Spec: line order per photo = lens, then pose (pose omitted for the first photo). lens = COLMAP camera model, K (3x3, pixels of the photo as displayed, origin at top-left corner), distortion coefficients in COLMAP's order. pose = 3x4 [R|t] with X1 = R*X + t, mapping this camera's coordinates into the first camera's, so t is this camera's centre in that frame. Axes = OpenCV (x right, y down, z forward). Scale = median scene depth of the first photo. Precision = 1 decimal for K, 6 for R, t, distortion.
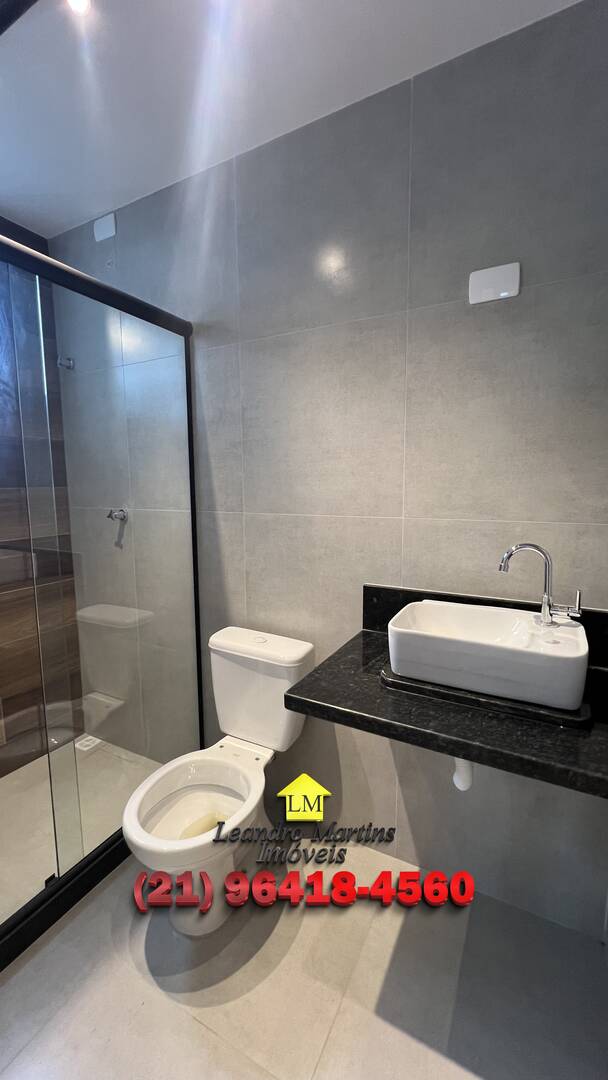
lens RADIAL K [[439.8, 0, 304.0], [0, 439.8, 540.0], [0, 0, 1]] dist [0.000820, 0.000337]
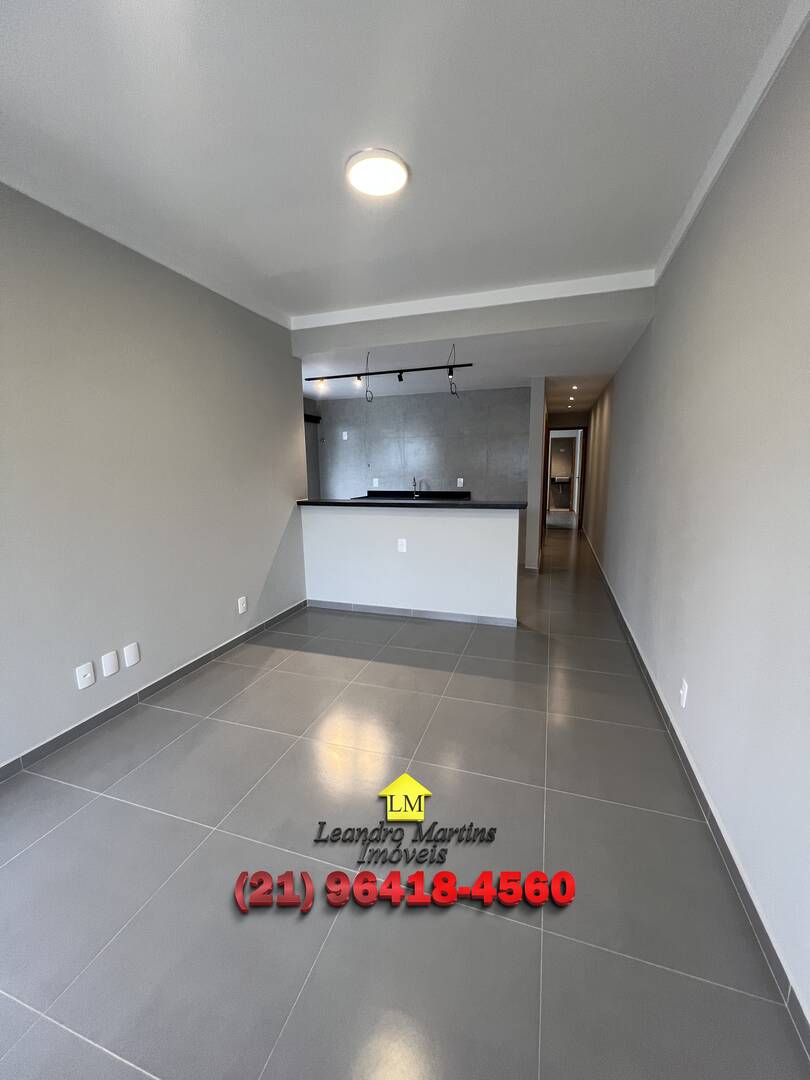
lens RADIAL K [[434.7, 0, 405.0], [0, 434.7, 540.0], [0, 0, 1]] dist [0.000544, 0.000109]
pose [[0.986039, -0.032877, 0.163235, -4.334080], [0.025999, 0.998689, 0.044090, 0.911205], [-0.164470, -0.039230, 0.985602, -7.505819]]
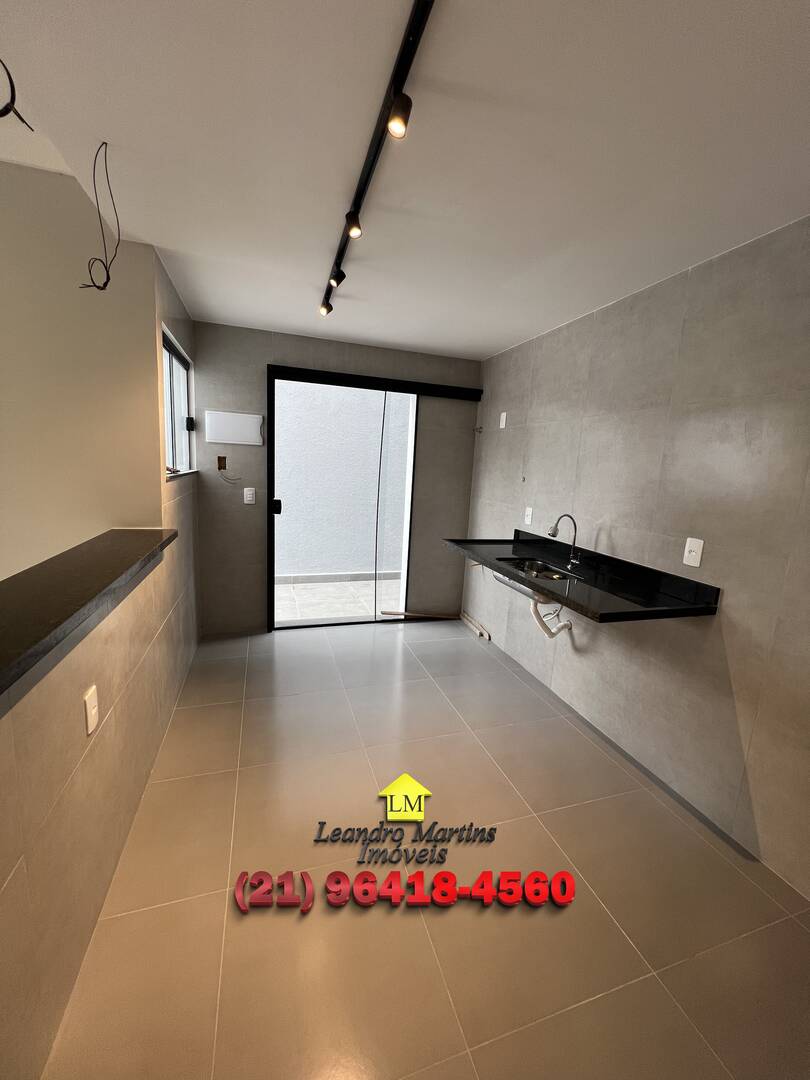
lens RADIAL K [[434.7, 0, 405.0], [0, 434.7, 540.0], [0, 0, 1]] dist [0.000544, 0.000109]
pose [[0.719837, 0.163728, -0.674557, -2.937278], [-0.146604, 0.985723, 0.082810, 0.561655], [0.678485, 0.039283, 0.733563, -5.151520]]
